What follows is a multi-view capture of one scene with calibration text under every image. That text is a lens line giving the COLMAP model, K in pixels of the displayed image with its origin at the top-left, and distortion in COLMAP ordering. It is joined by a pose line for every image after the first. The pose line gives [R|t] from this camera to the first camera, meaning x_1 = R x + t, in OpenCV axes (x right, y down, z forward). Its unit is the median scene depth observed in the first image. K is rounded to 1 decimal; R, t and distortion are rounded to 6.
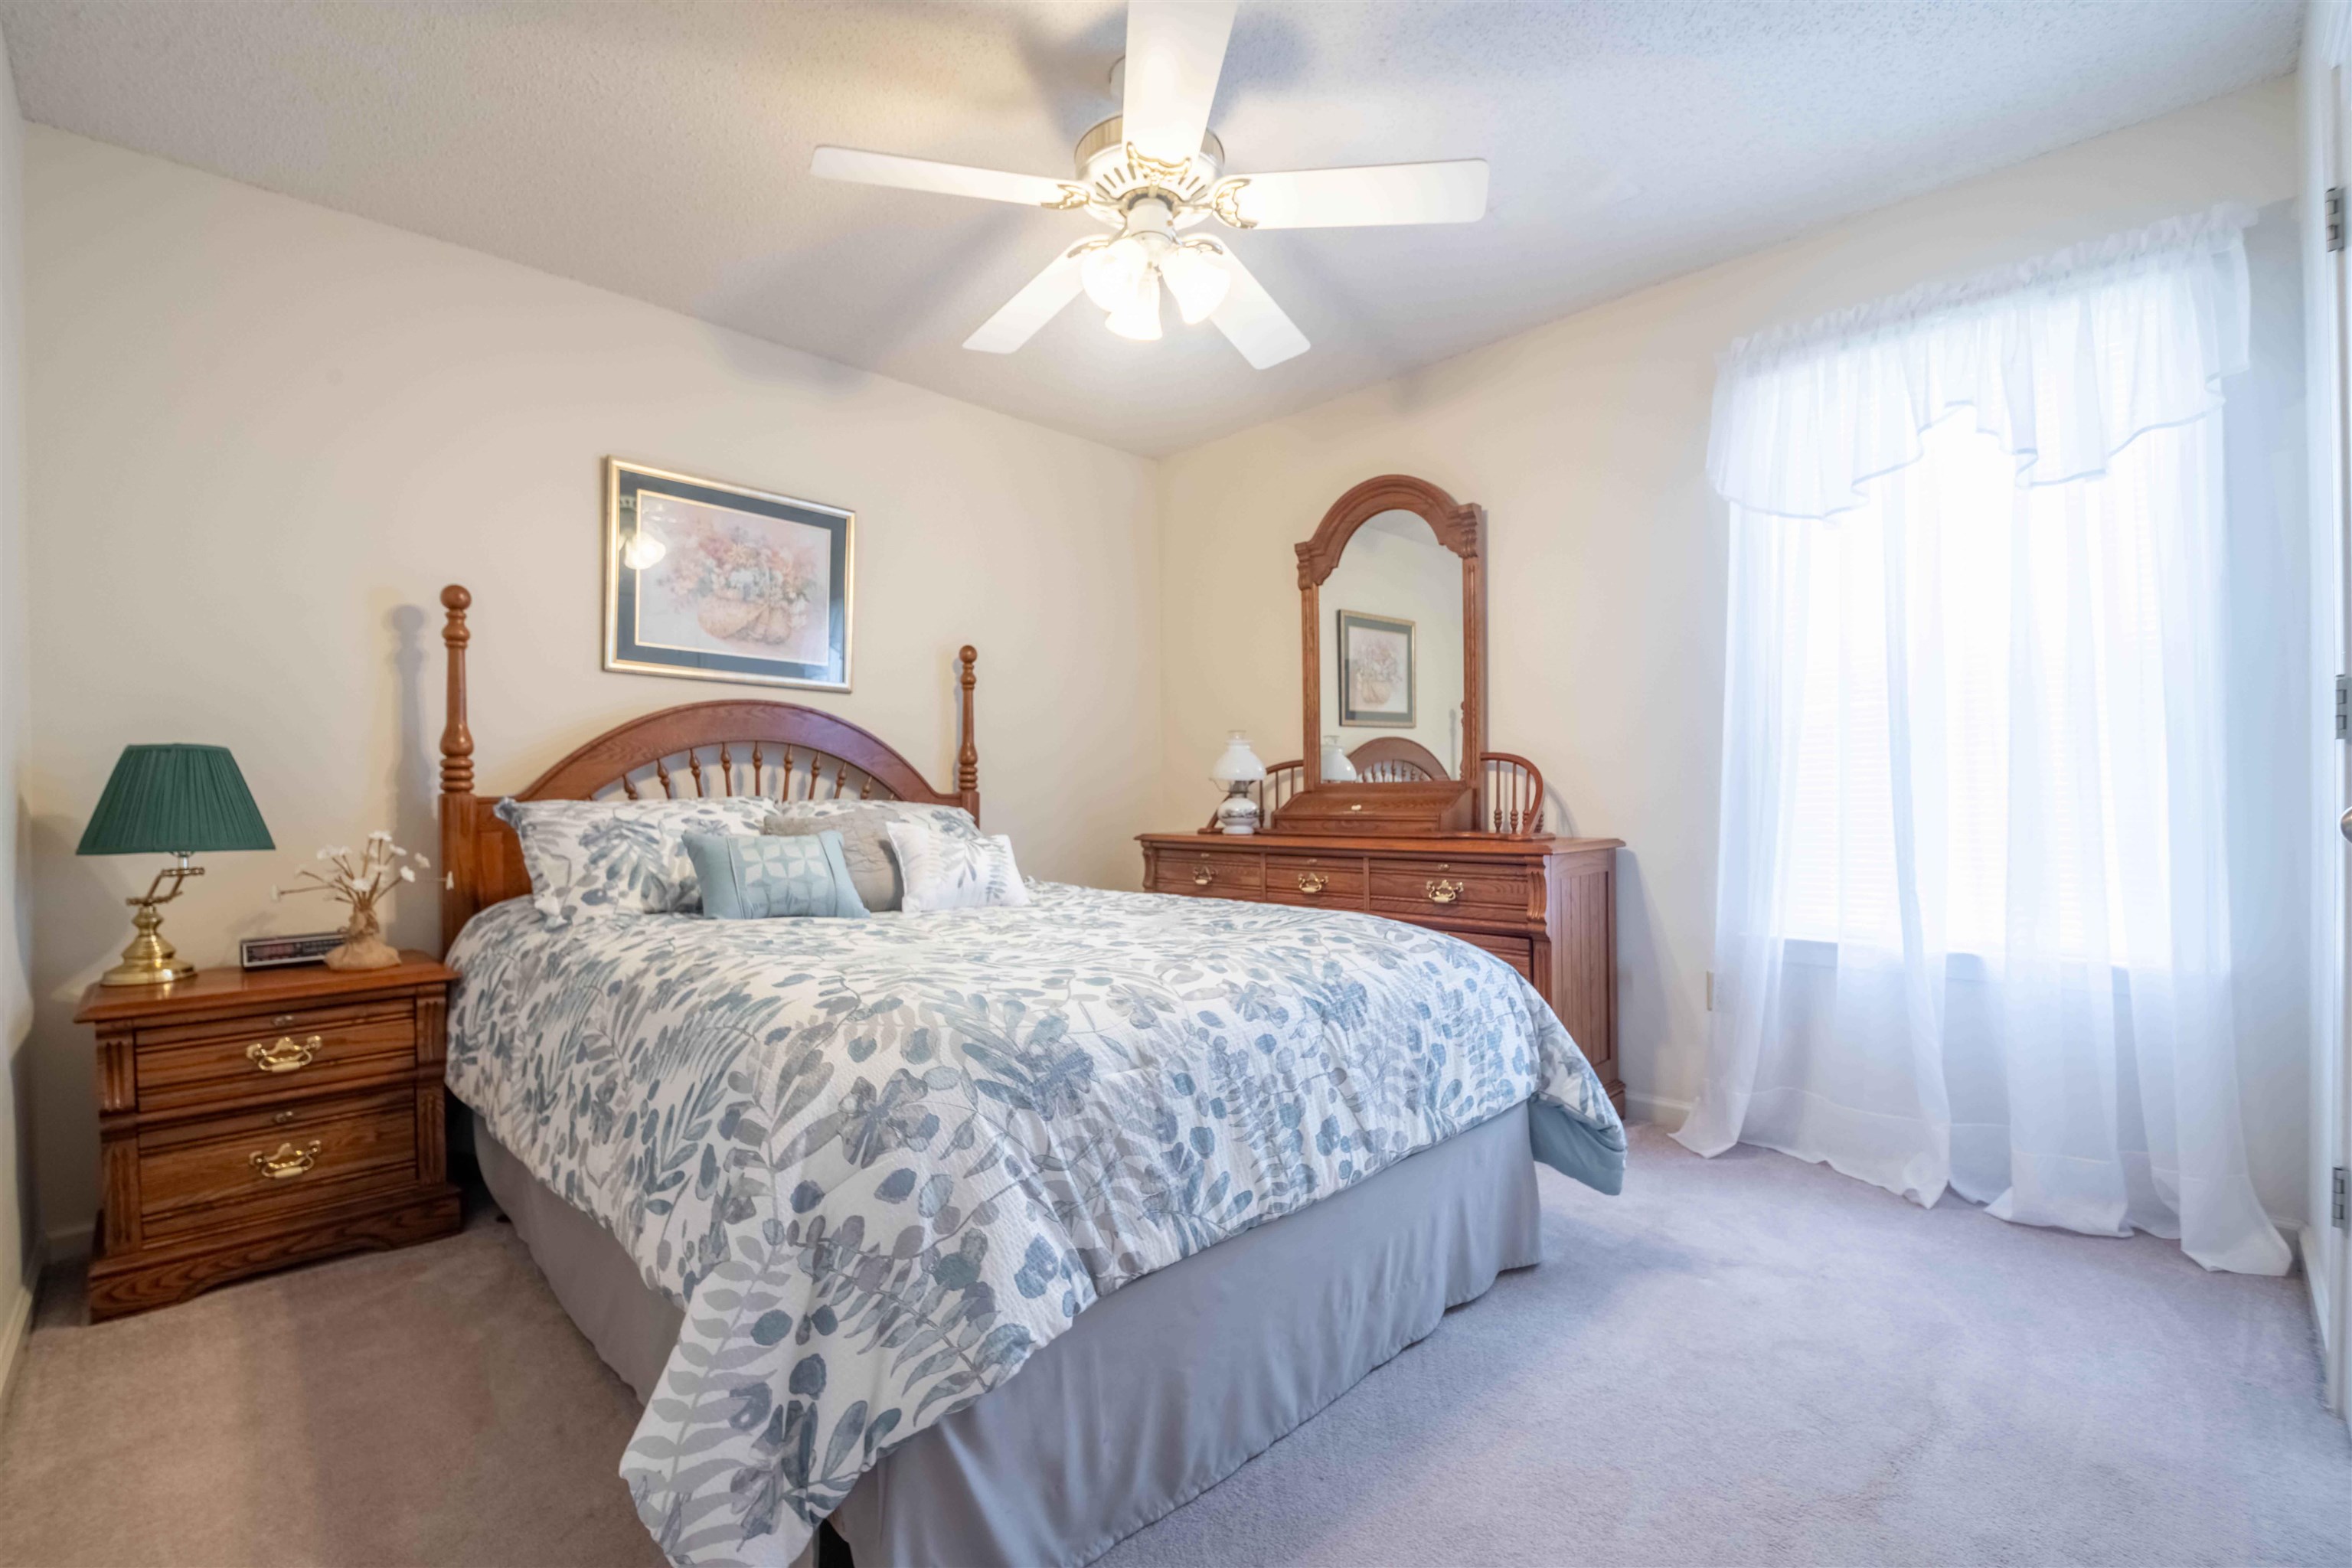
lens RADIAL K [[1046.5, 0, 1177.0], [0, 1046.5, 786.5], [0, 0, 1]] dist [-0.002194, -0.008201]
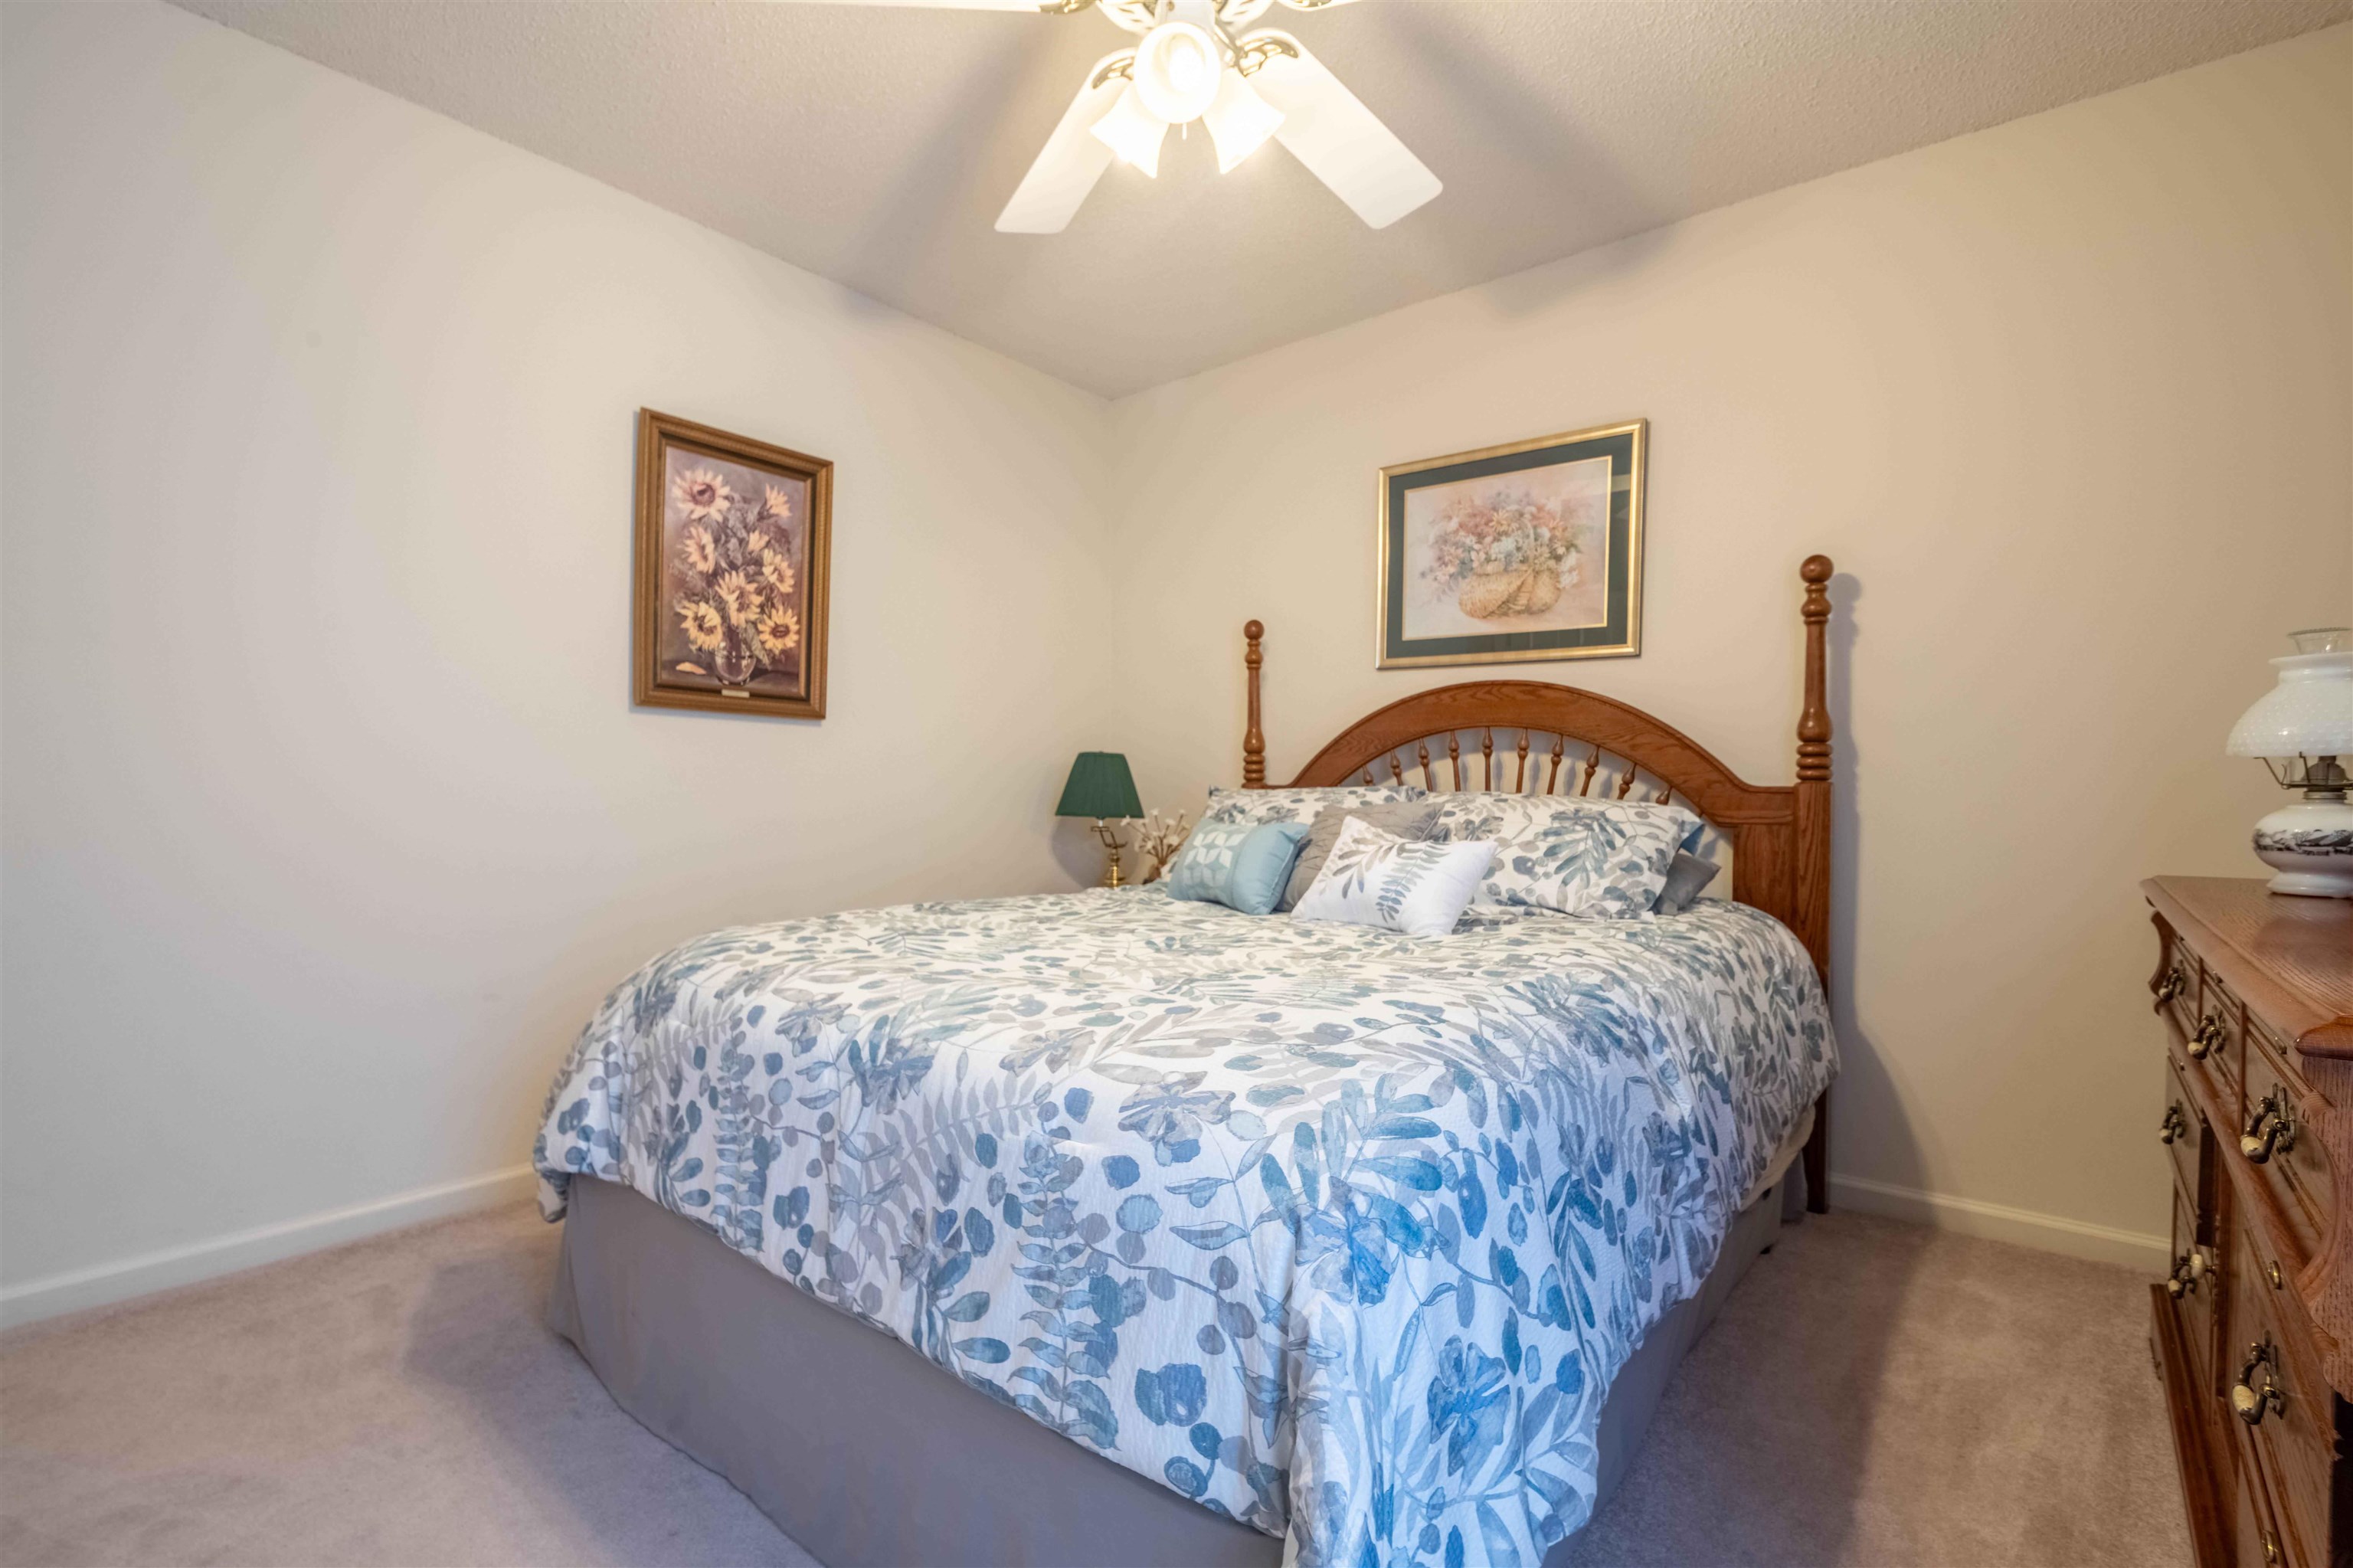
lens RADIAL K [[1116.3, 0, 1177.2], [0, 1116.3, 782.4], [0, 0, 1]] dist [0.016720, 0.000108]
pose [[0.053200, 0.005668, -0.998568, 0.576712], [0.001200, 0.999983, 0.005740, -0.000260], [0.998583, -0.001503, 0.053192, 0.703807]]
